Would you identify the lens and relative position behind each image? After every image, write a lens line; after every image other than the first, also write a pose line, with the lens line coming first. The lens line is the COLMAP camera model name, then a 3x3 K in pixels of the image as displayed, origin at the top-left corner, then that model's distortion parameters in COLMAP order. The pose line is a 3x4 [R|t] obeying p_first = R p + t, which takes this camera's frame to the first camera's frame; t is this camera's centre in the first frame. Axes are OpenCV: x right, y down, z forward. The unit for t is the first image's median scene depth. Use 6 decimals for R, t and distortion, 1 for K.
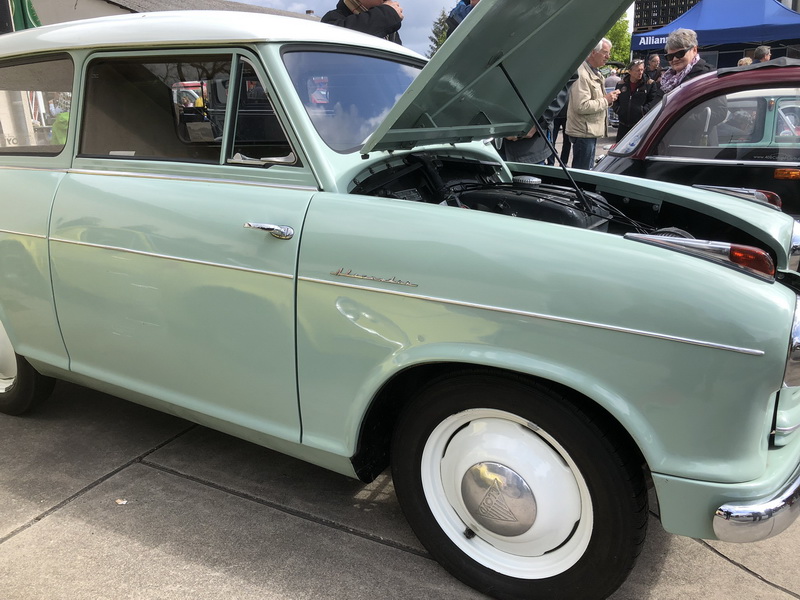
lens RADIAL K [[653.9, 0, 400.0], [0, 653.9, 300.0], [0, 0, 1]] dist [-0.002419, 0.000136]
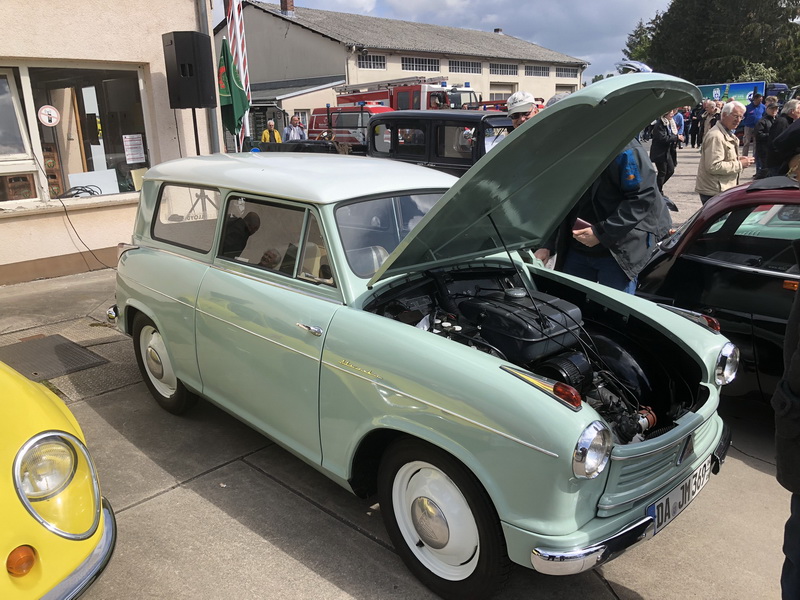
lens RADIAL K [[684.1, 0, 400.0], [0, 684.1, 300.0], [0, 0, 1]] dist [0.038373, 0.001601]
pose [[0.957868, 0.085683, -0.274129, 0.398854], [-0.087685, 0.996136, 0.004966, -0.177016], [0.273495, 0.019281, 0.961680, -0.468884]]
